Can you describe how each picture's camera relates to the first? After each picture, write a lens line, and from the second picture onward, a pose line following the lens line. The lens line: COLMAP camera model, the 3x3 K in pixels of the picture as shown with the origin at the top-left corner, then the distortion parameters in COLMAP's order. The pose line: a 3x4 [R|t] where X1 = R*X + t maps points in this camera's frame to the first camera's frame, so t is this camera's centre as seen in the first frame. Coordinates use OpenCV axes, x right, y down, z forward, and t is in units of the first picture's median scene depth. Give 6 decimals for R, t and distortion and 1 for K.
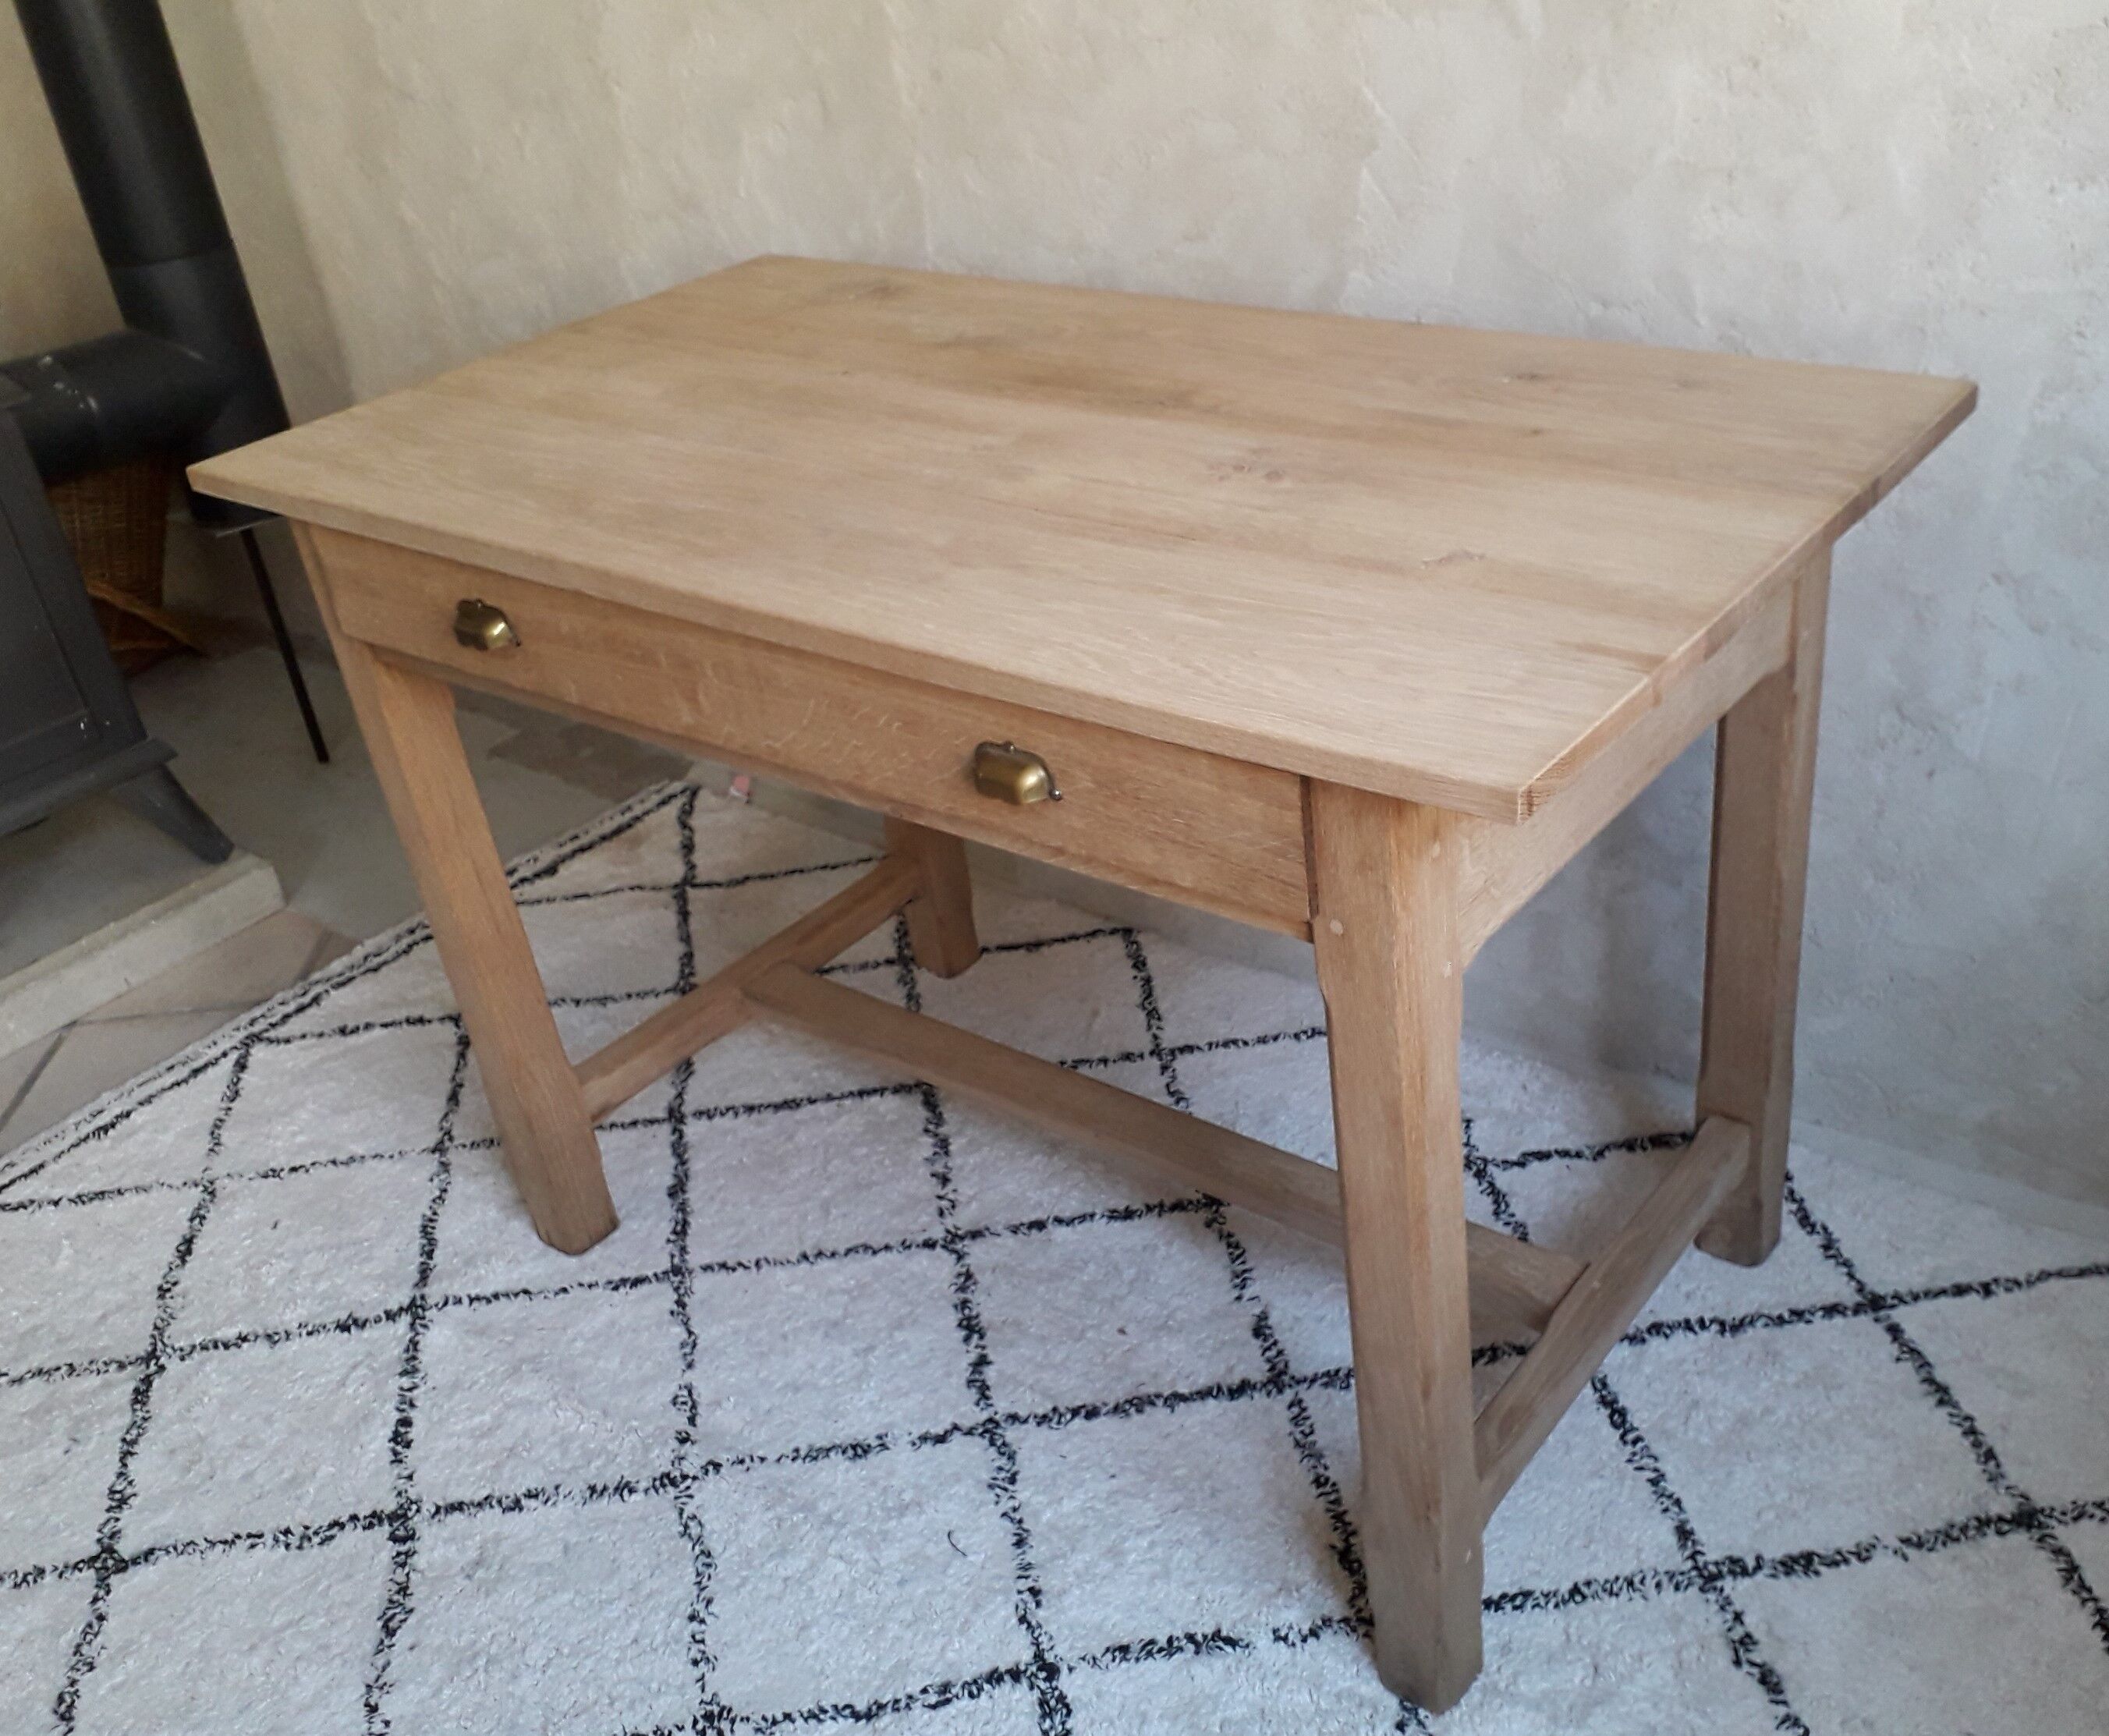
lens RADIAL K [[2001.7, 0, 1186.7], [0, 2001.7, 928.7], [0, 0, 1]] dist [0.148626, -0.358534]
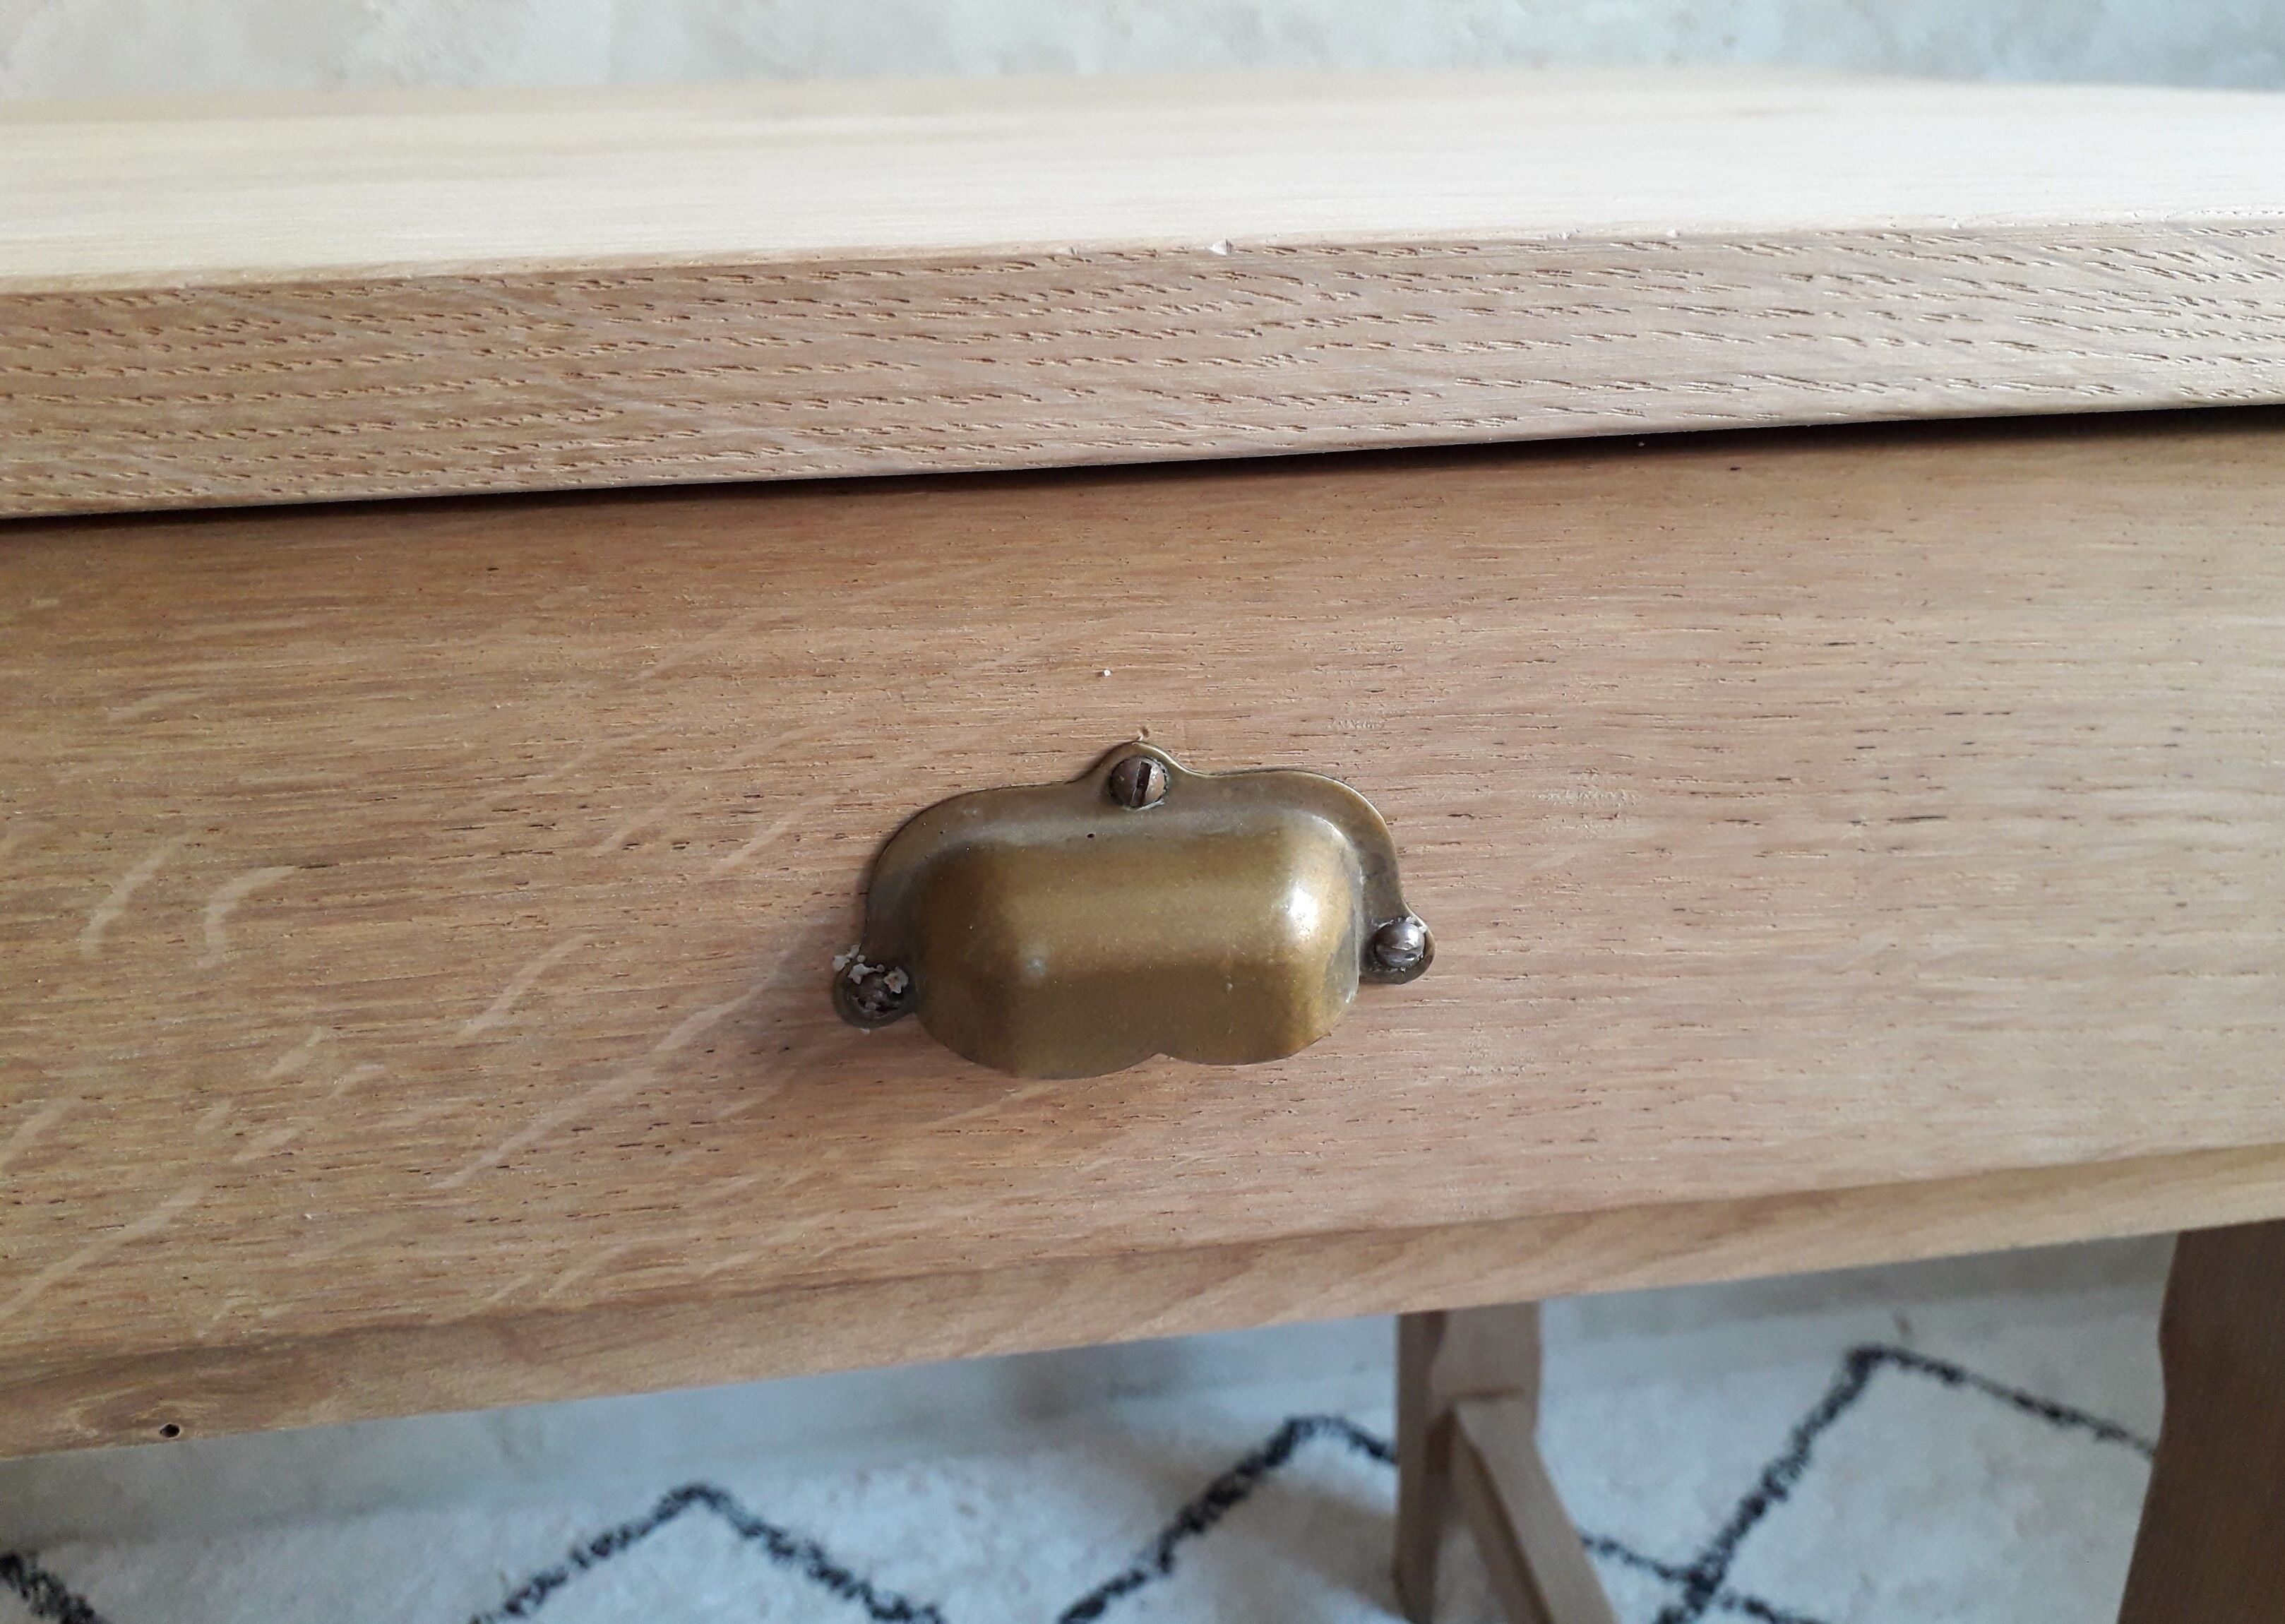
lens RADIAL K [[1834.6, 0, 1178.4], [0, 1834.6, 744.0], [0, 0, 1]] dist [0.036129, -0.061507]
pose [[0.709075, -0.158353, 0.687122, -0.143662], [0.330111, 0.935624, -0.125036, -0.049158], [-0.623088, 0.315487, 0.715702, 0.608440]]
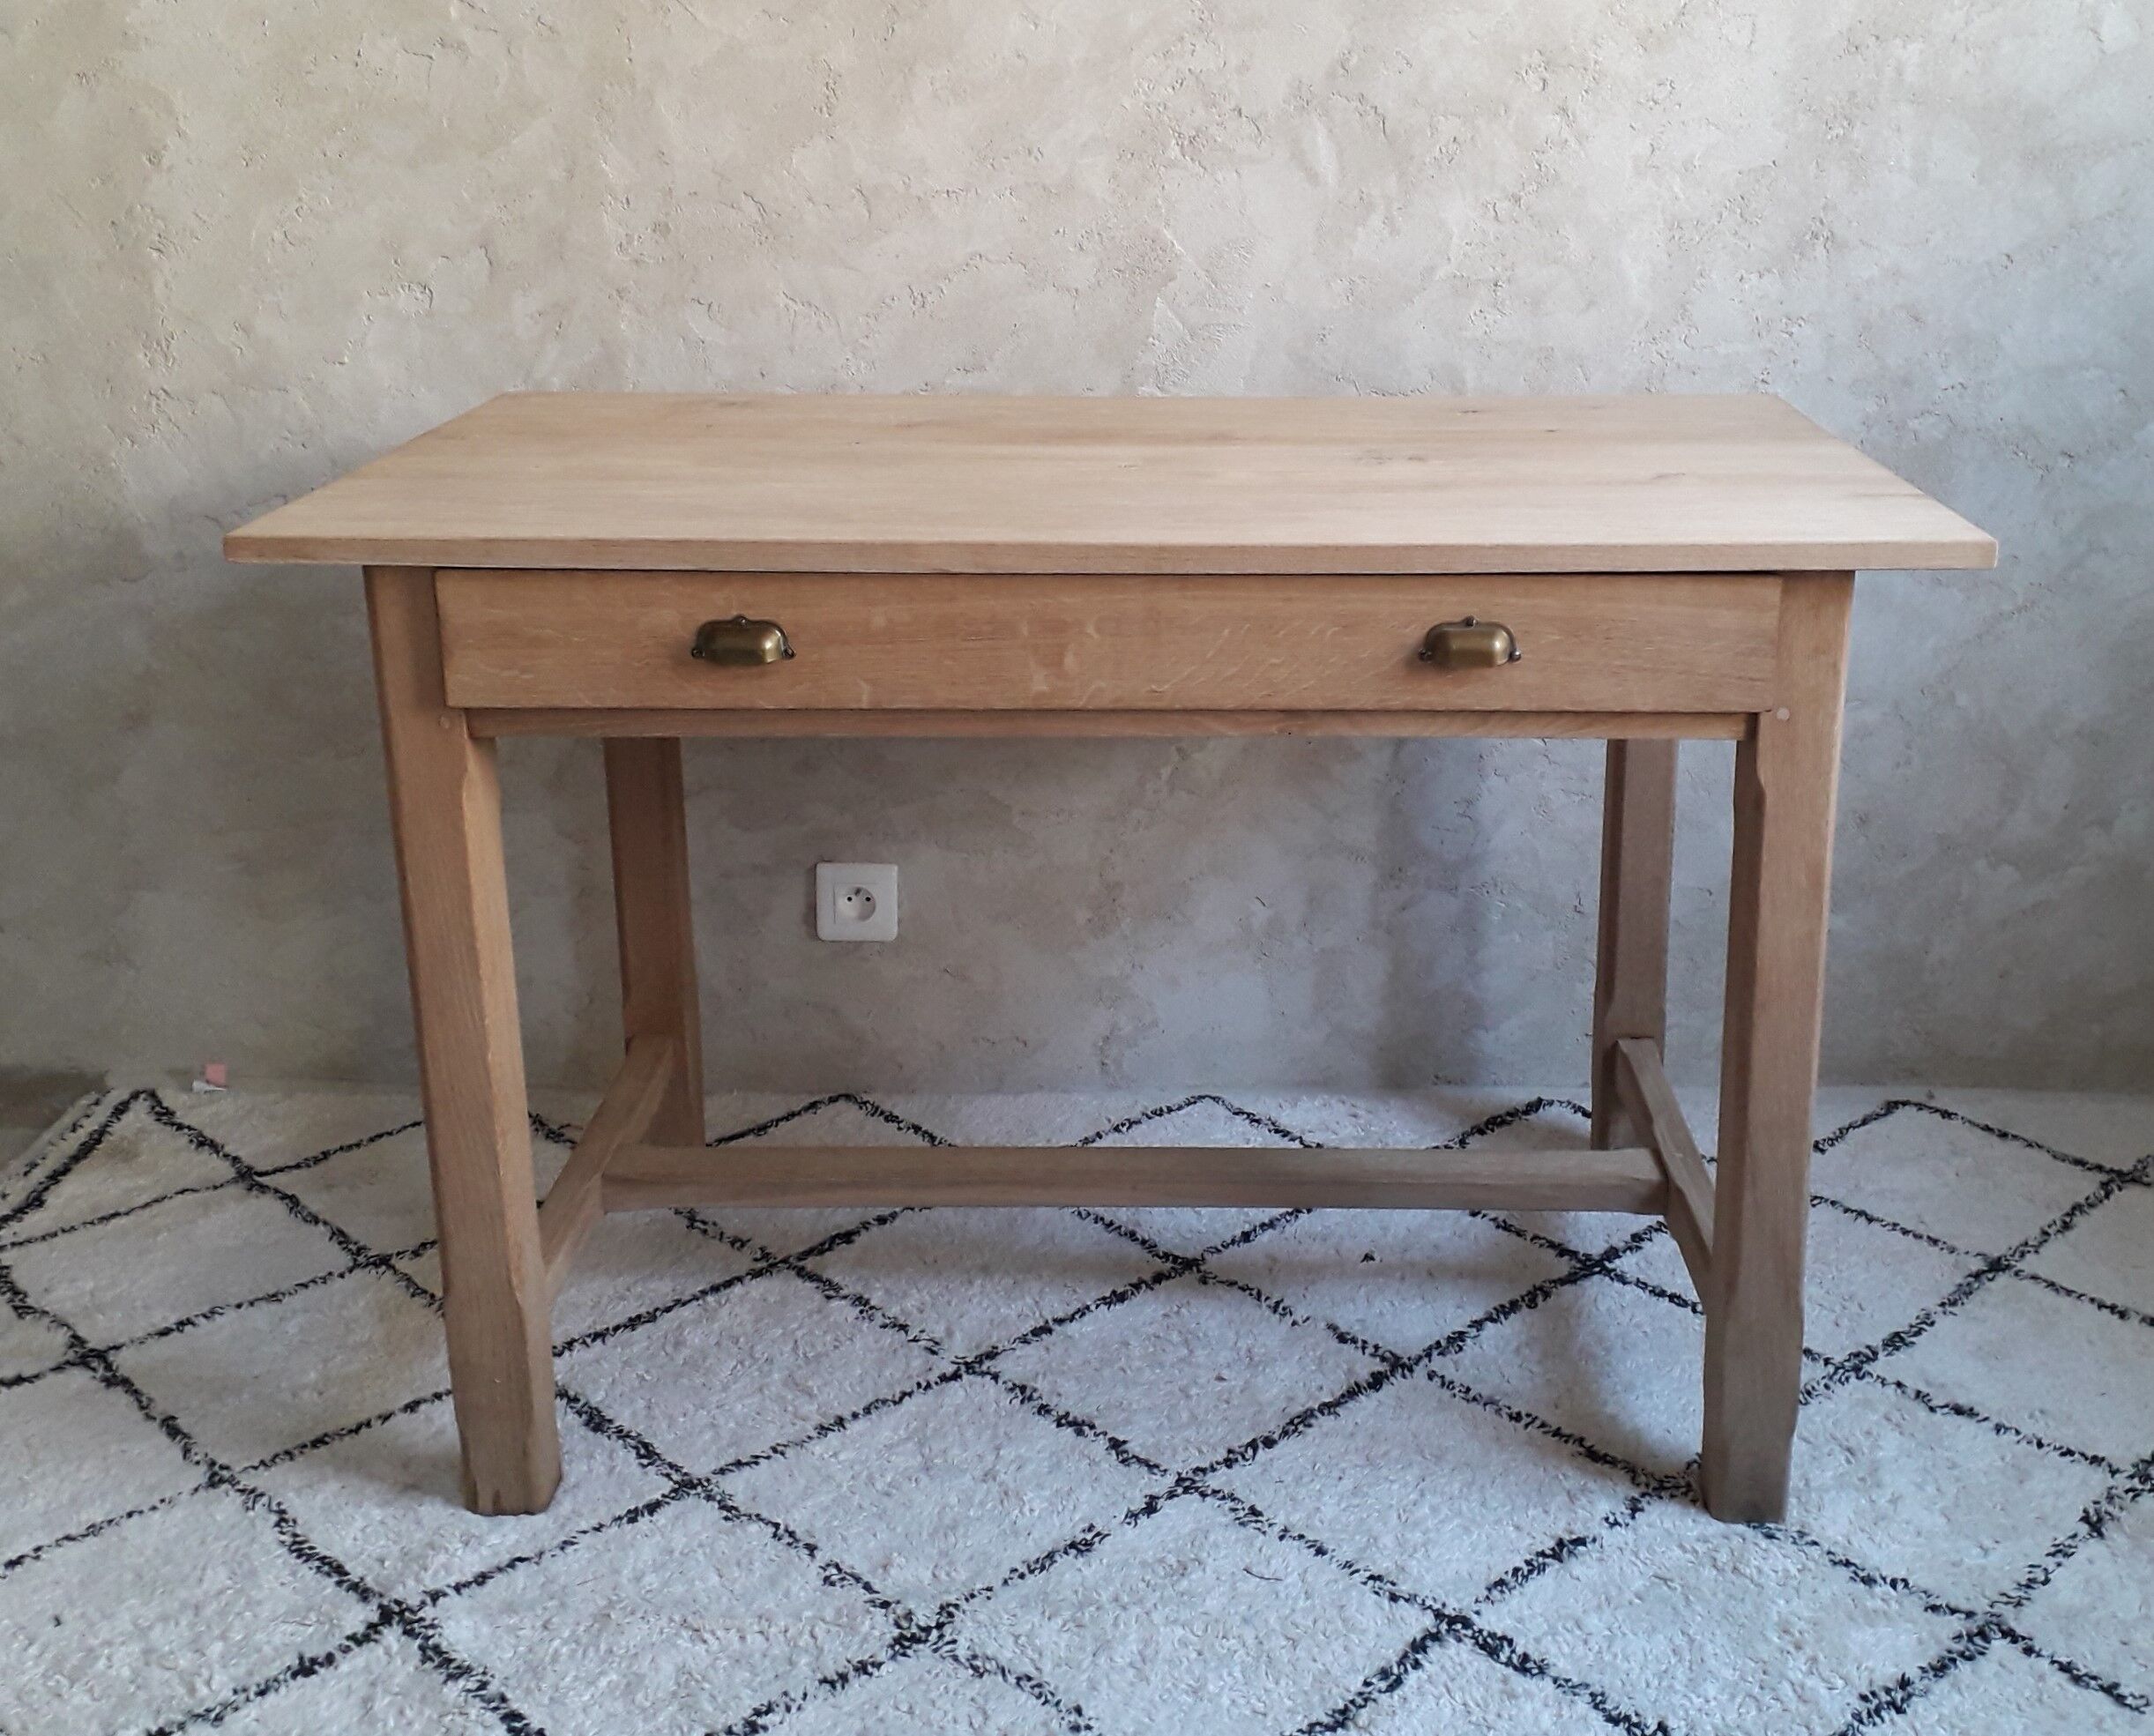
lens RADIAL K [[2272.9, 0, 1186.3], [0, 2272.9, 691.9], [0, 0, 1]] dist [0.100907, -0.207071]
pose [[0.811280, -0.068617, 0.580618, -0.690920], [0.245020, 0.941576, -0.231085, 0.147337], [-0.530839, 0.329738, 0.780694, 0.051168]]
